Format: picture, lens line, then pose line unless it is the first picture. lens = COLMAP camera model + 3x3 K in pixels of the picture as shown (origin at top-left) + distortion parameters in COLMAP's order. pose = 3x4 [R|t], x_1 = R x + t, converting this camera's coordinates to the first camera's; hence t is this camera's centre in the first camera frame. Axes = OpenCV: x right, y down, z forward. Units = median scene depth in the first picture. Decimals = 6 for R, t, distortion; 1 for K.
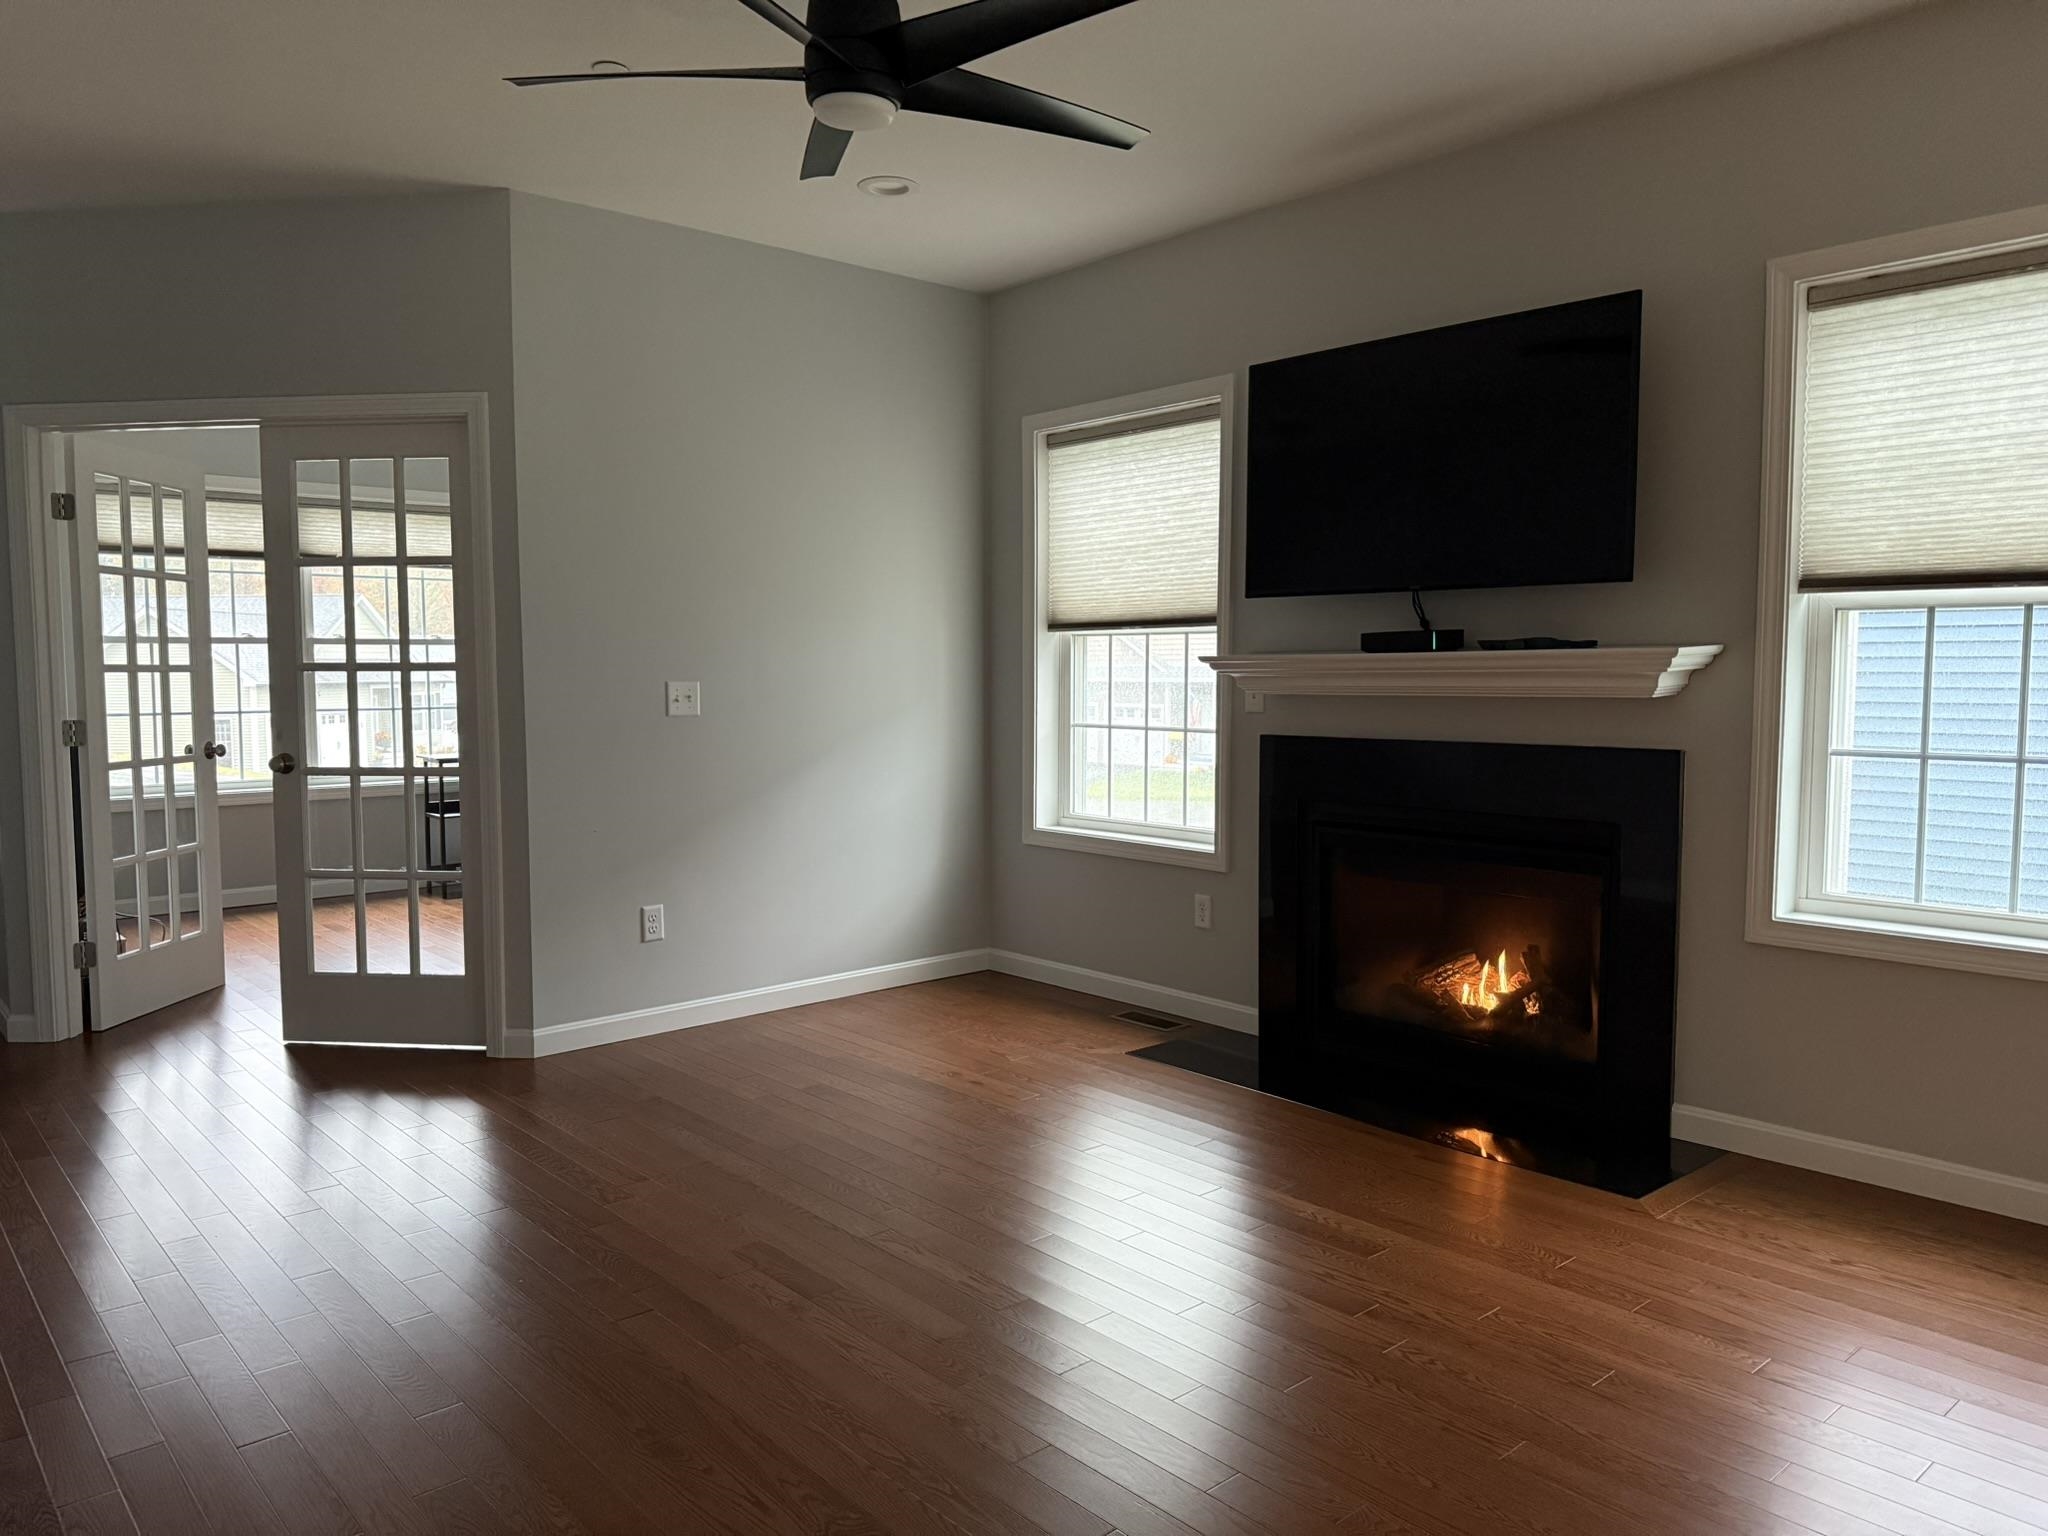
lens RADIAL K [[1432.0, 0, 1024.7], [0, 1432.0, 767.1], [0, 0, 1]] dist [0.001214, -0.000030]
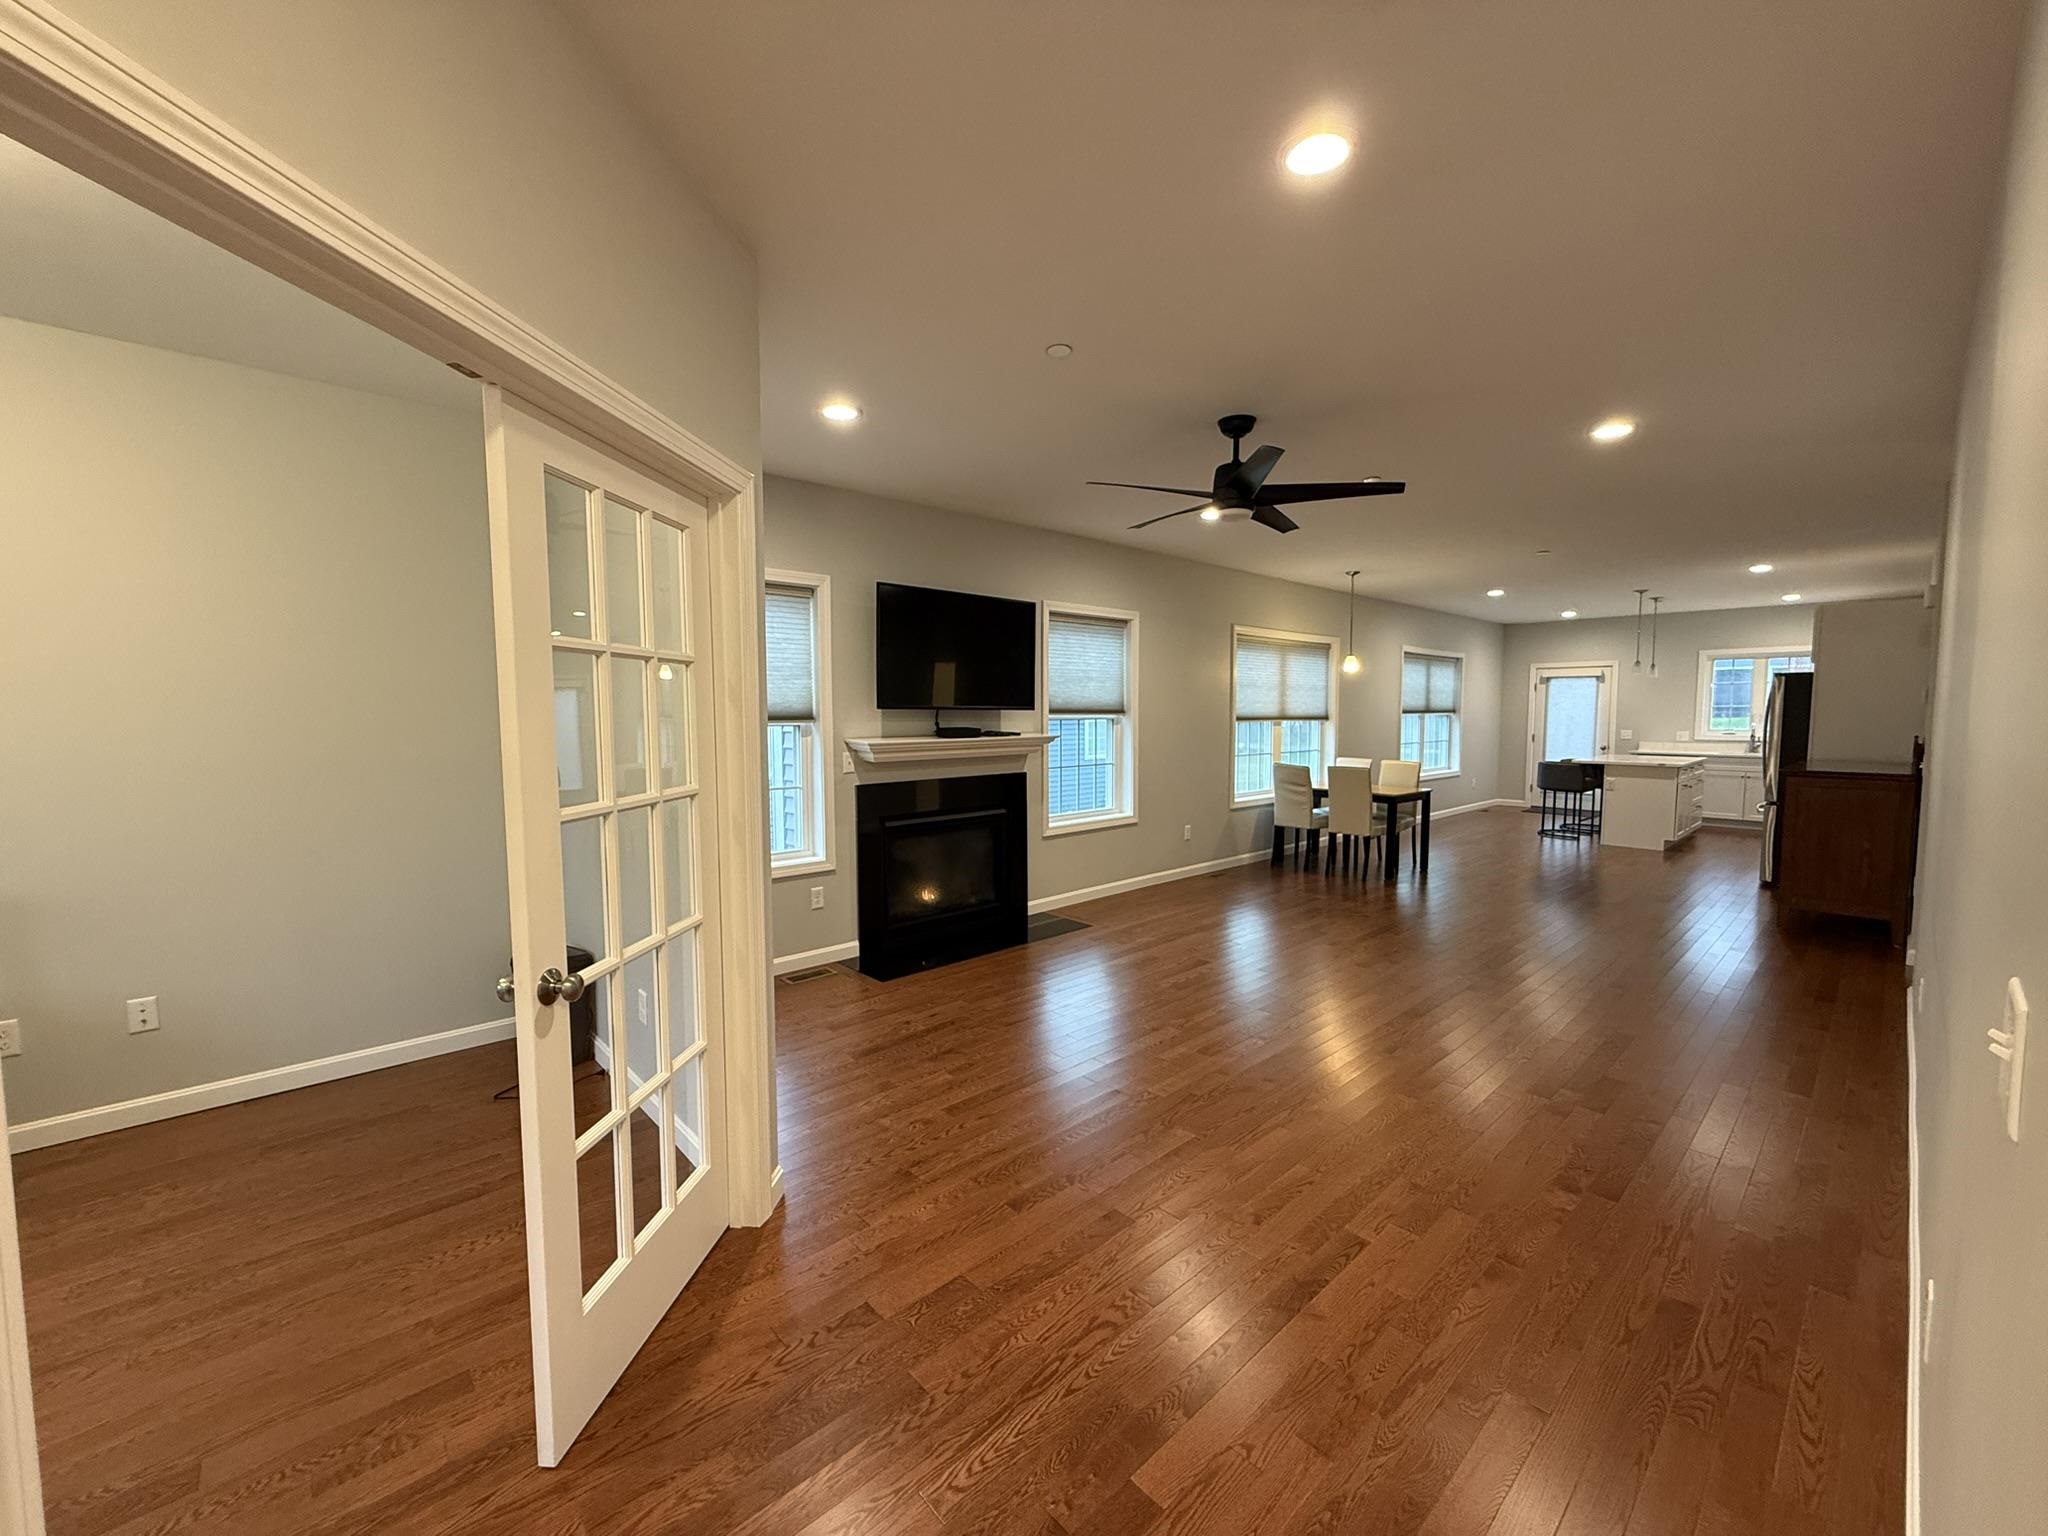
lens RADIAL K [[812.0, 0, 1025.5], [0, 812.0, 767.0], [0, 0, 1]] dist [0.001716, 0.000011]
pose [[-0.024791, -0.070809, 0.997182, -0.922383], [0.077732, 0.994332, 0.072539, -0.111804], [-0.996666, 0.079312, -0.019146, 0.898710]]
